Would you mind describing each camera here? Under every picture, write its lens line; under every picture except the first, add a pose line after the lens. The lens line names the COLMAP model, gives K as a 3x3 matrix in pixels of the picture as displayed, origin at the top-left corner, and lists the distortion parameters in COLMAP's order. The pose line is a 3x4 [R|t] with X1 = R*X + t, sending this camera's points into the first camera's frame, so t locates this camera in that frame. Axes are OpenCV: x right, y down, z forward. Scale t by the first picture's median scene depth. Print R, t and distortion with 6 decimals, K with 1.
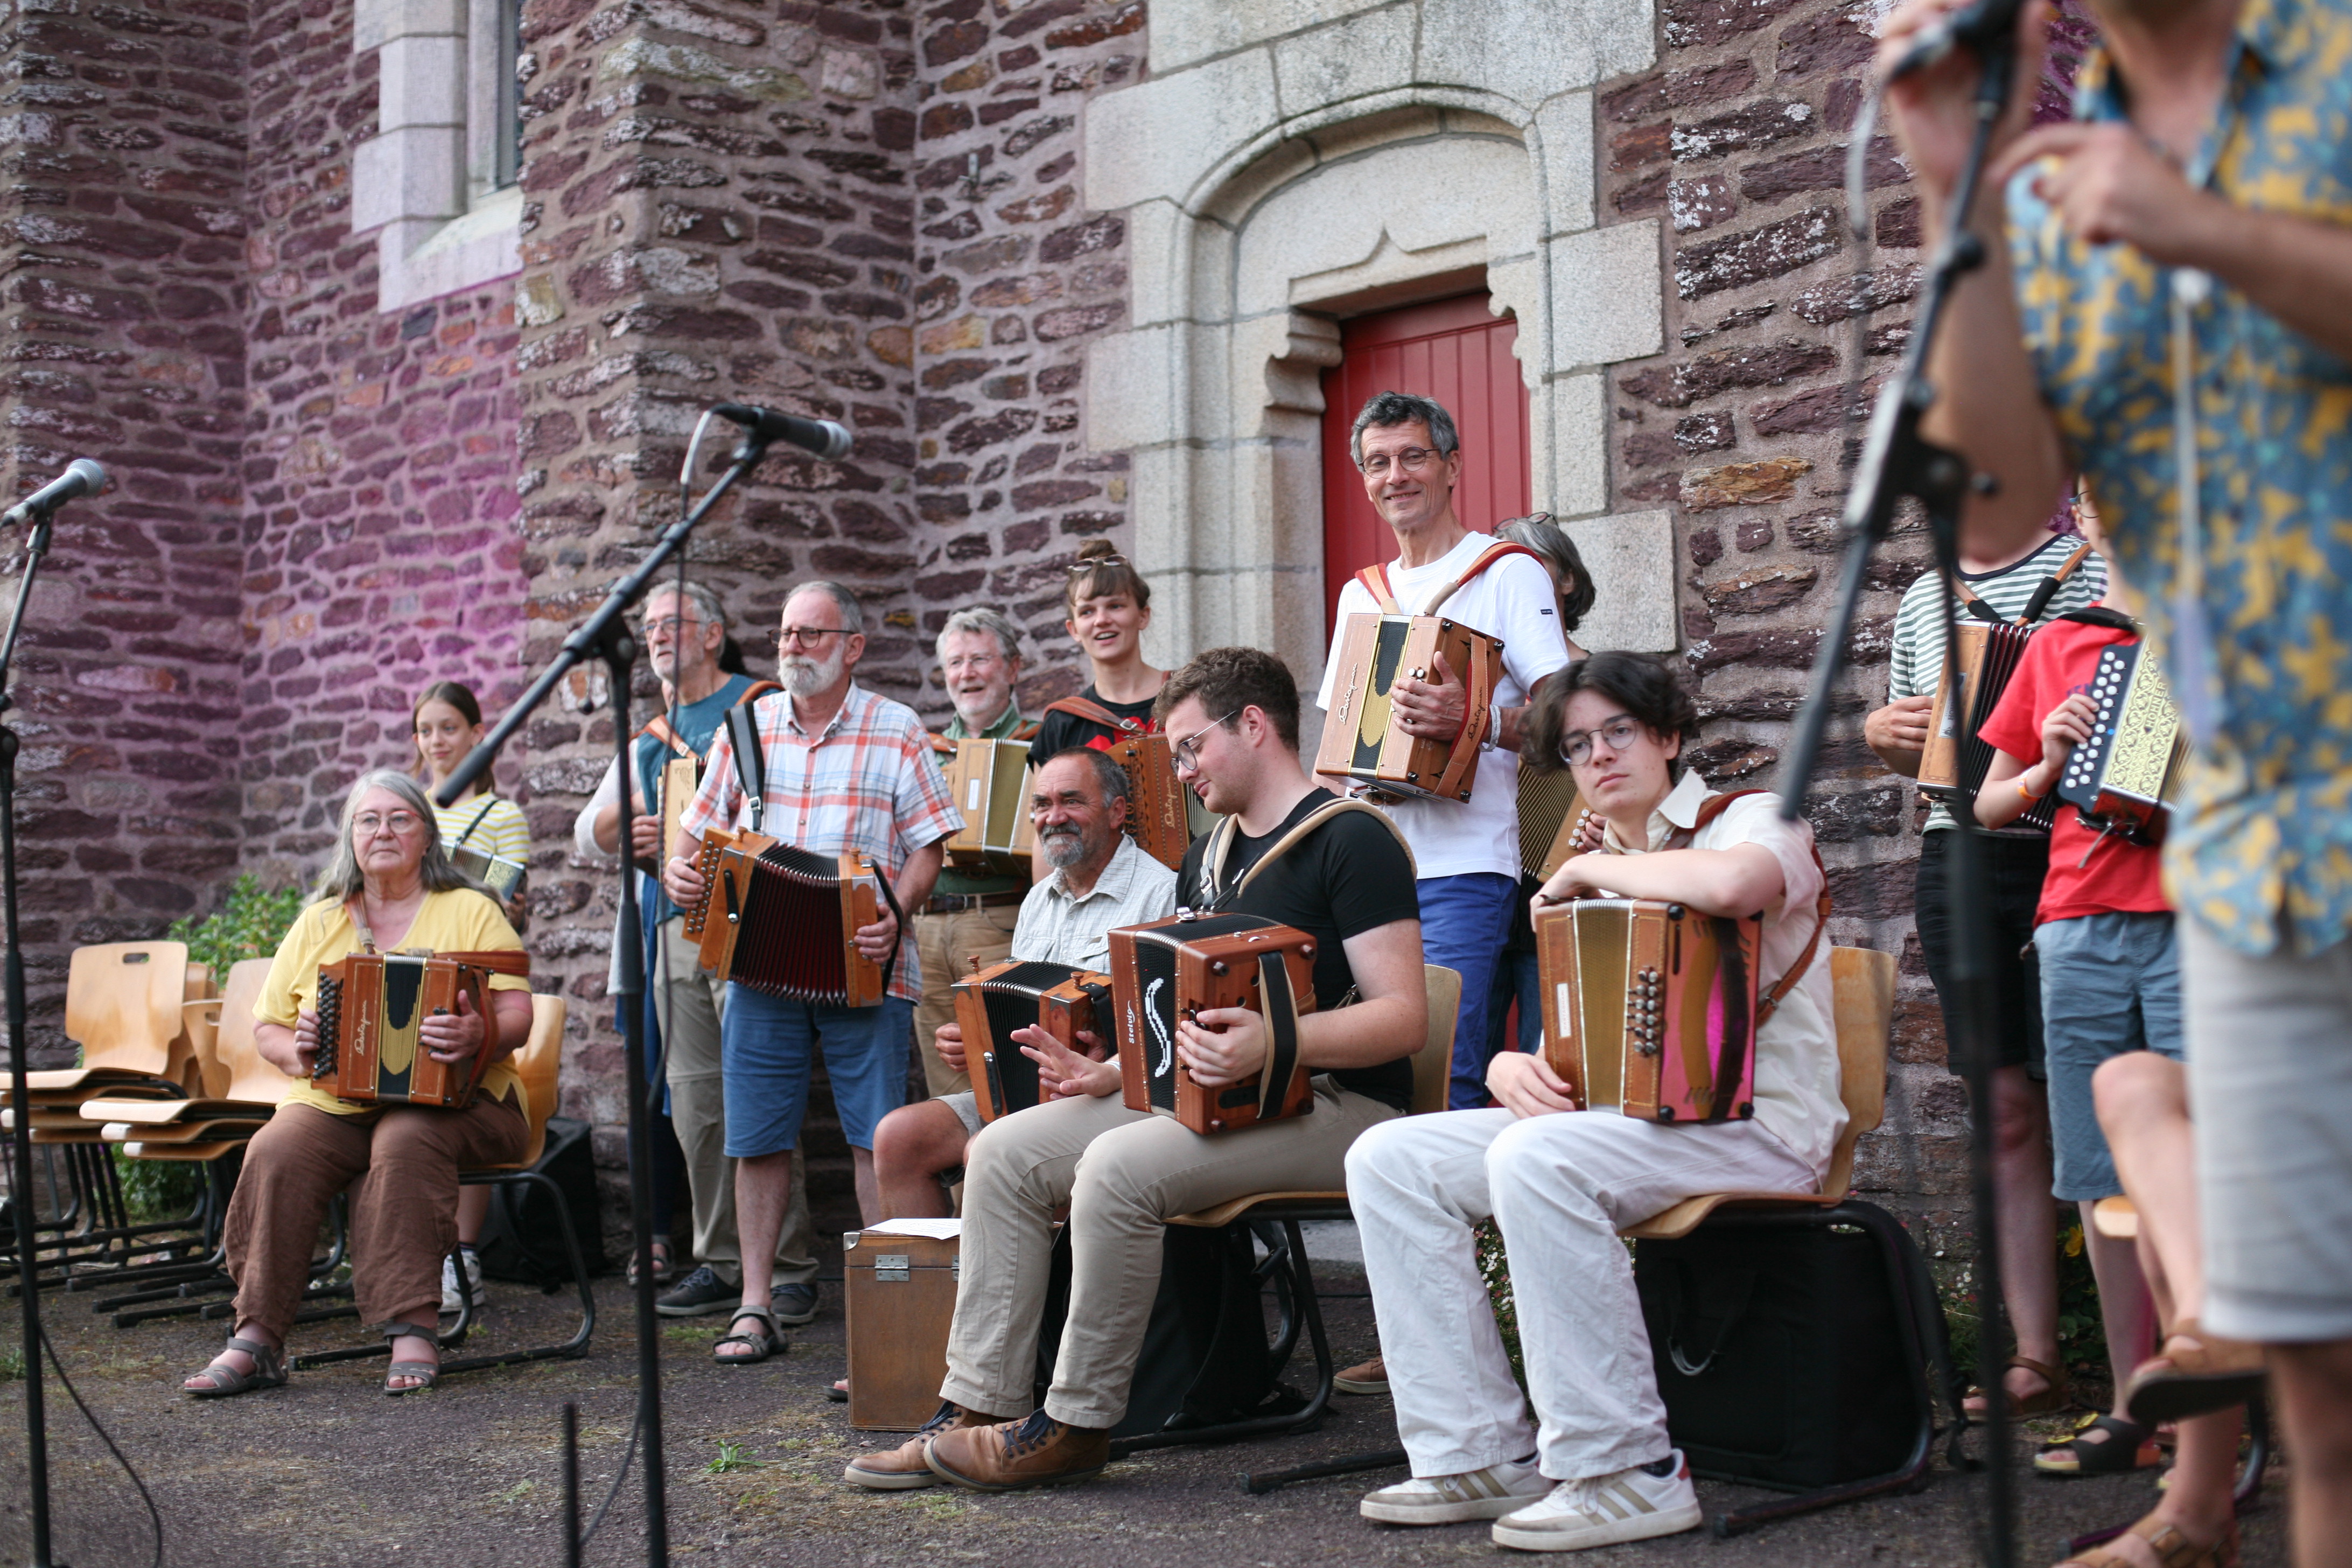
lens RADIAL K [[3442.2, 0, 1176.0], [0, 3442.2, 784.0], [0, 0, 1]] dist [-0.159960, 0.203667]
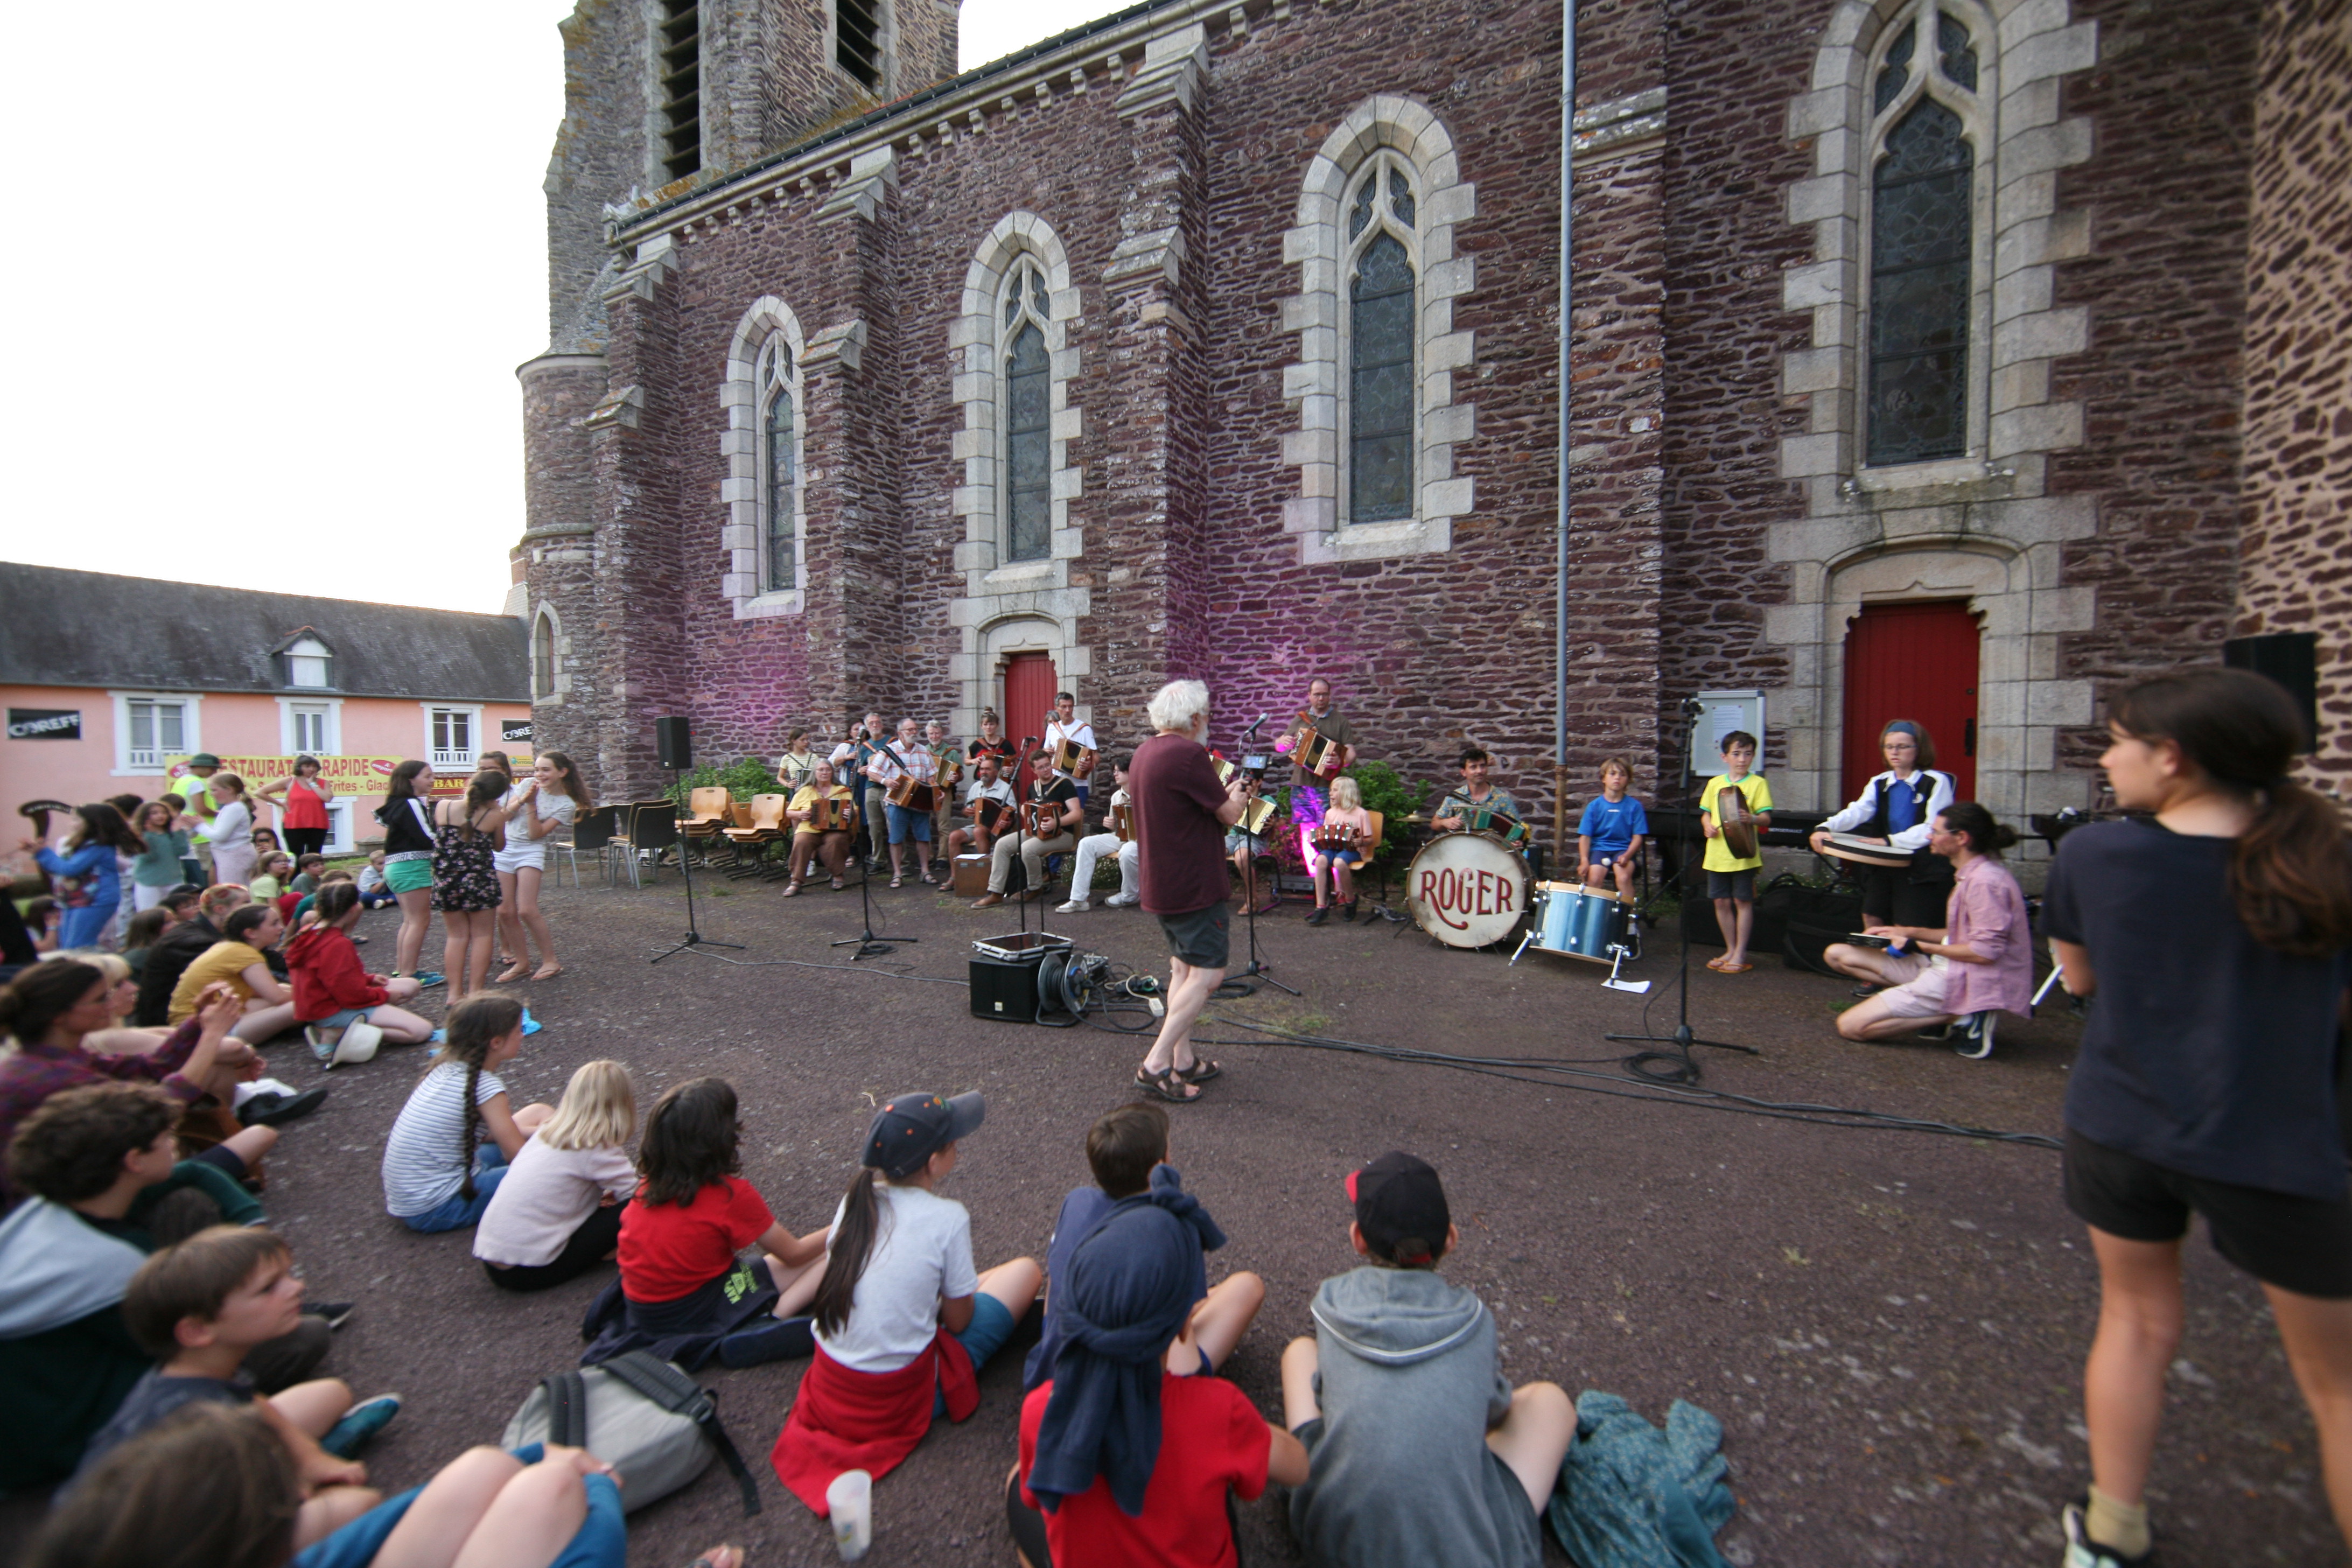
lens RADIAL K [[931.2, 0, 1187.5], [0, 931.2, 784.7], [0, 0, 1]] dist [-0.008532, 0.003301]
pose [[0.930797, -0.000033, 0.365536, -0.184420], [-0.030380, 0.996533, 0.077450, -0.063453], [-0.364272, -0.083195, 0.927569, -0.265413]]
